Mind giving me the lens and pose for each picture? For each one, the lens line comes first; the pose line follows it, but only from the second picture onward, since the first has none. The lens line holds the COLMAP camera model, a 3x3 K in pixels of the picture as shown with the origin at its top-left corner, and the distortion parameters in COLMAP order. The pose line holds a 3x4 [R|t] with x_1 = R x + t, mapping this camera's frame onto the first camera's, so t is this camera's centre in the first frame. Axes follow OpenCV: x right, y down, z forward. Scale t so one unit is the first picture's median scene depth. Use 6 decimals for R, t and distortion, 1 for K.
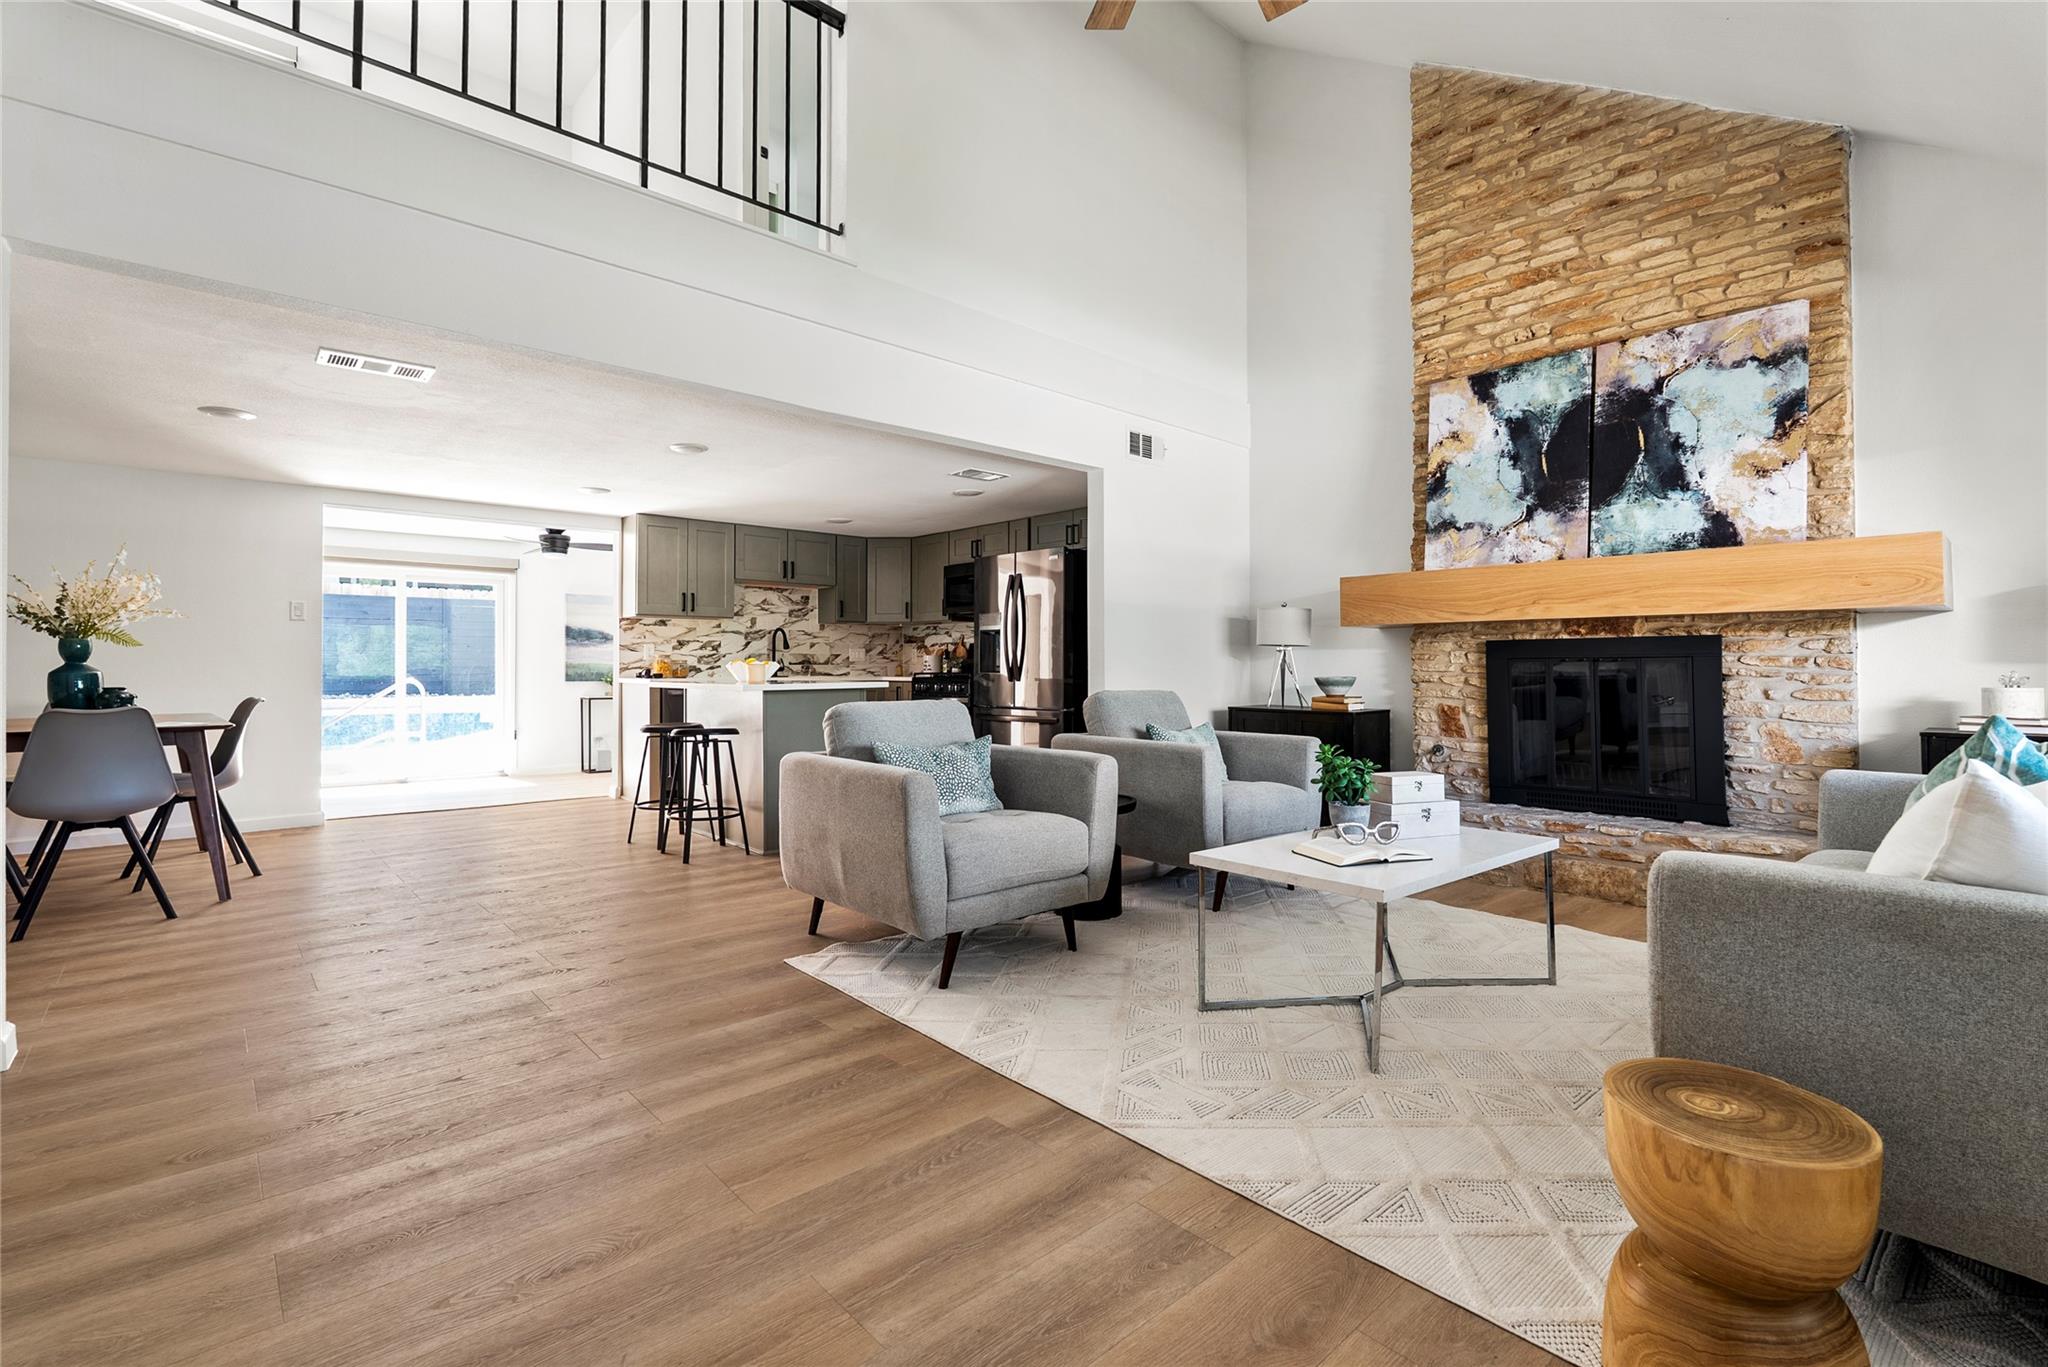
lens RADIAL K [[916.9, 0, 1024.1], [0, 916.9, 653.7], [0, 0, 1]] dist [-0.007353, 0.001841]
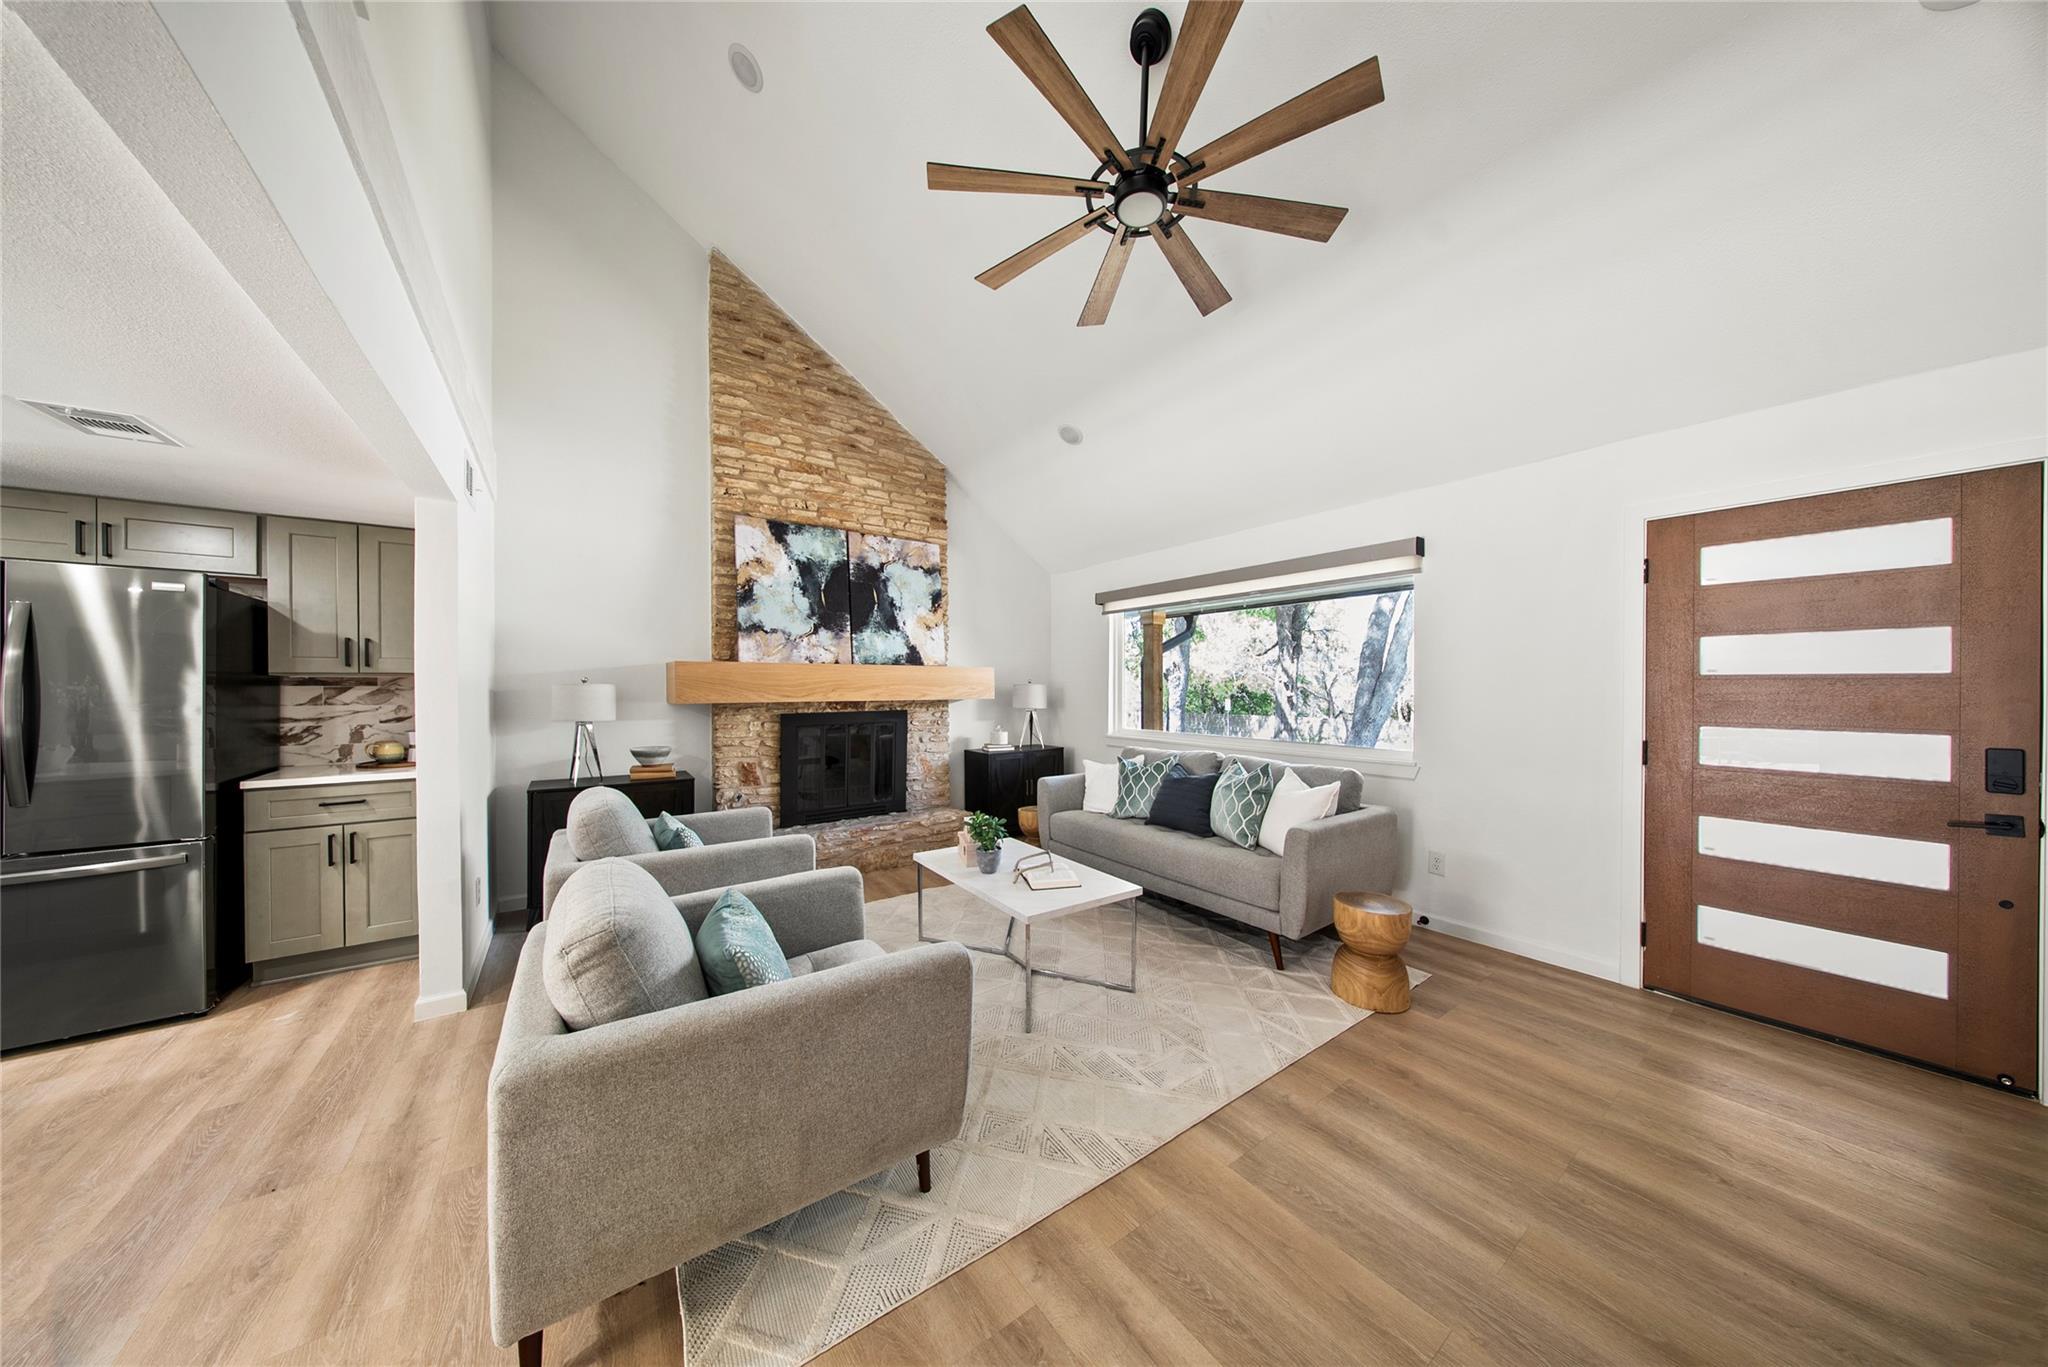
lens RADIAL K [[615.8, 0, 1027.4], [0, 615.8, 691.0], [0, 0, 1]] dist [0.003481, -0.001722]
pose [[0.110104, -0.009114, 0.993878, -0.421103], [-0.014426, 0.999838, 0.010767, -0.069609], [-0.993815, -0.015523, 0.109954, 0.555415]]
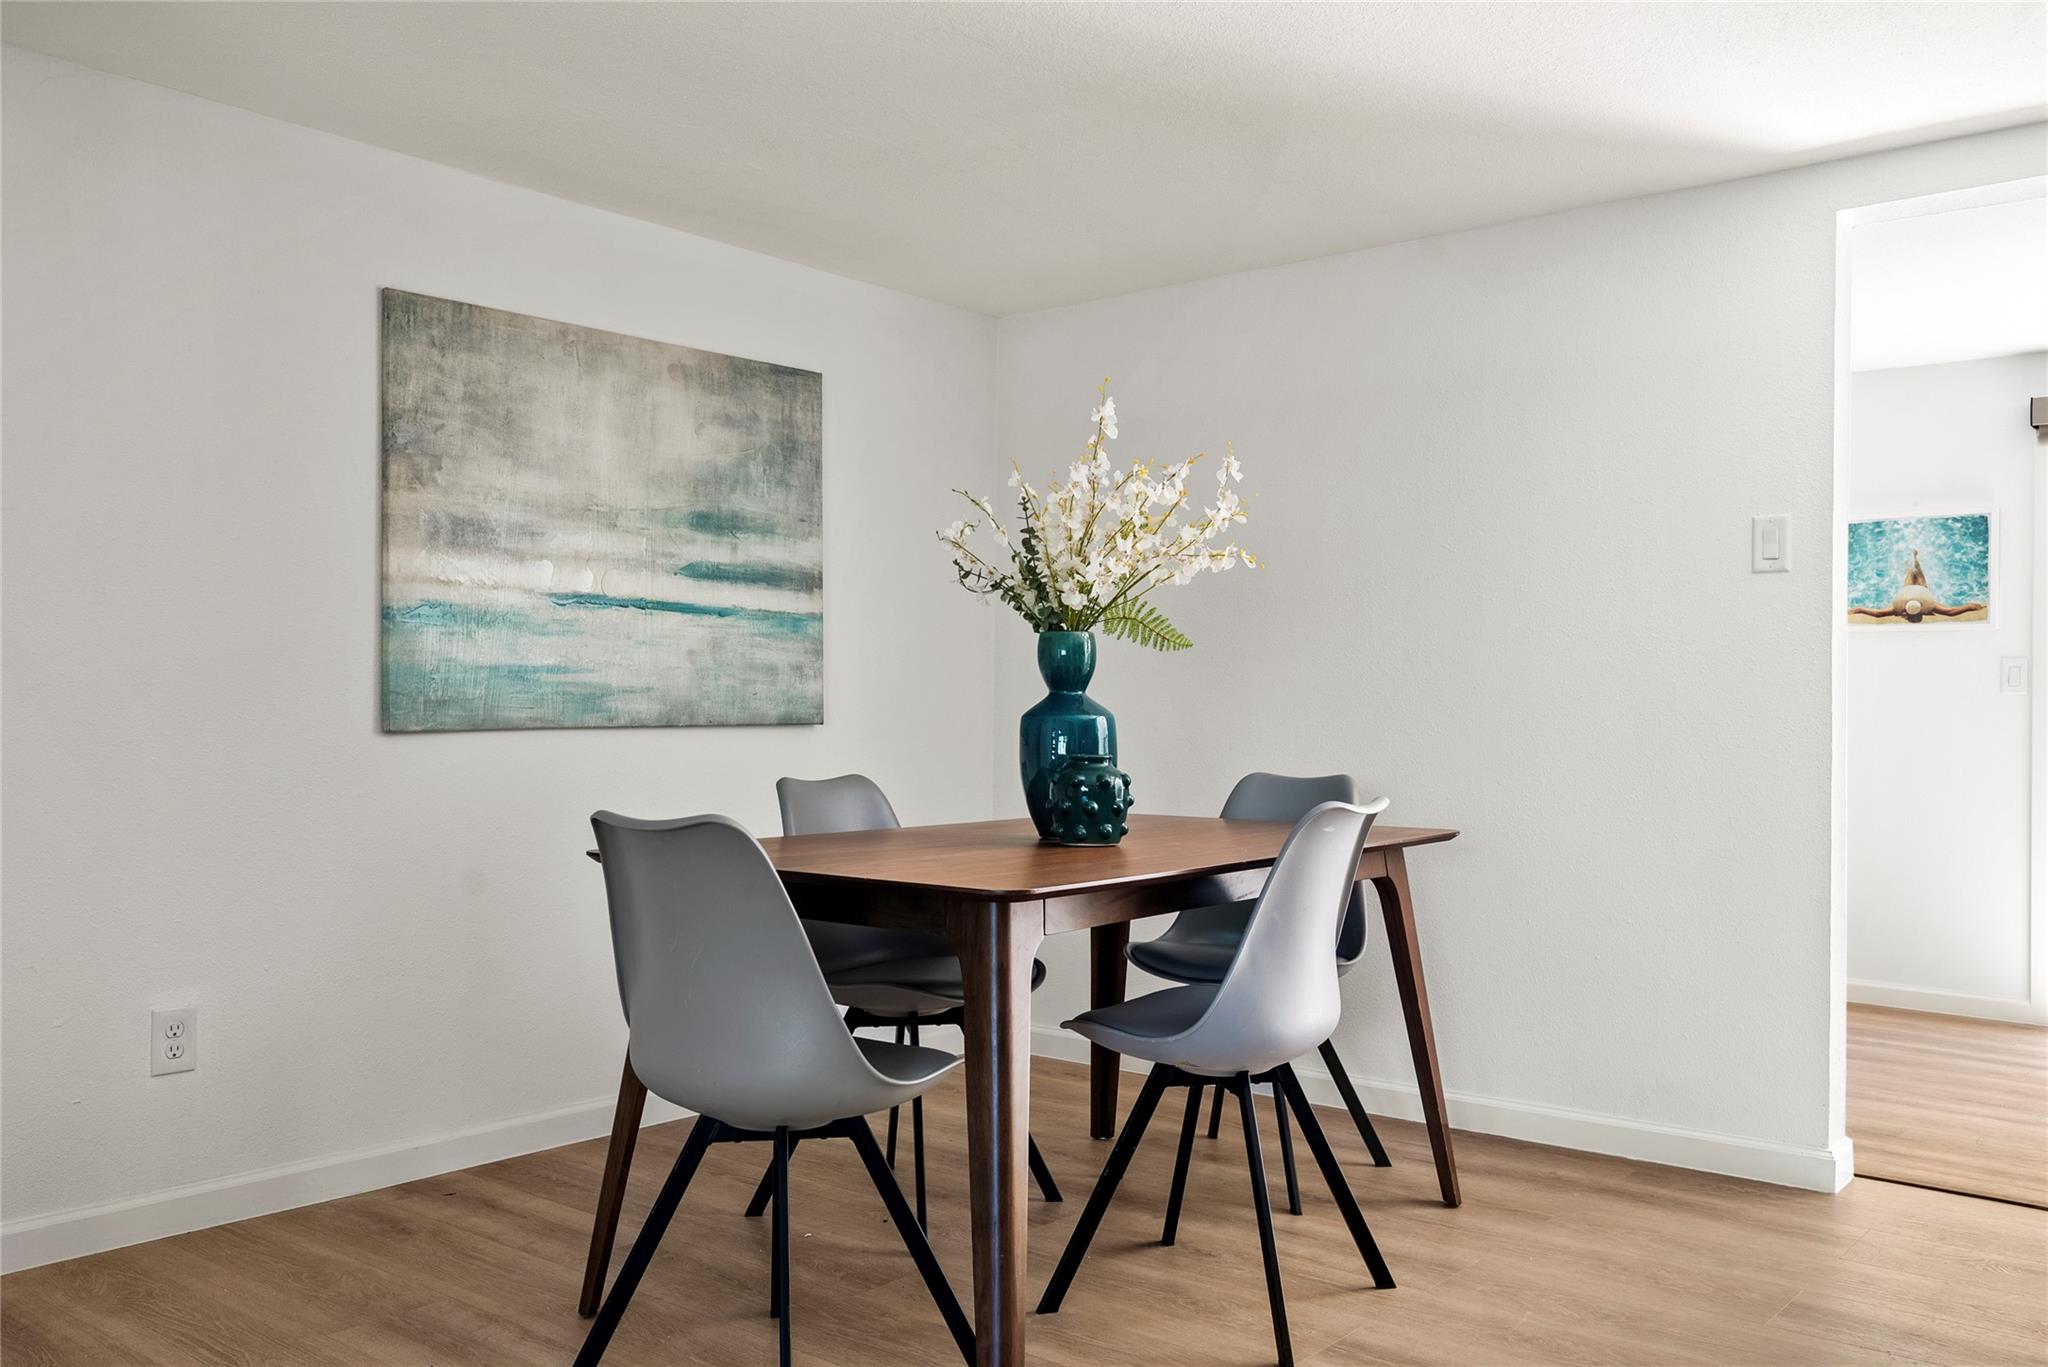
lens RADIAL K [[1680.4, 0, 1024.2], [0, 1680.4, 700.1], [0, 0, 1]] dist [0.011810, -0.008305]
pose [[0.140081, 0.001015, -0.990140, -0.282398], [0.004908, 0.999986, 0.001719, 0.011552], [0.990128, -0.005101, 0.140074, 0.842711]]
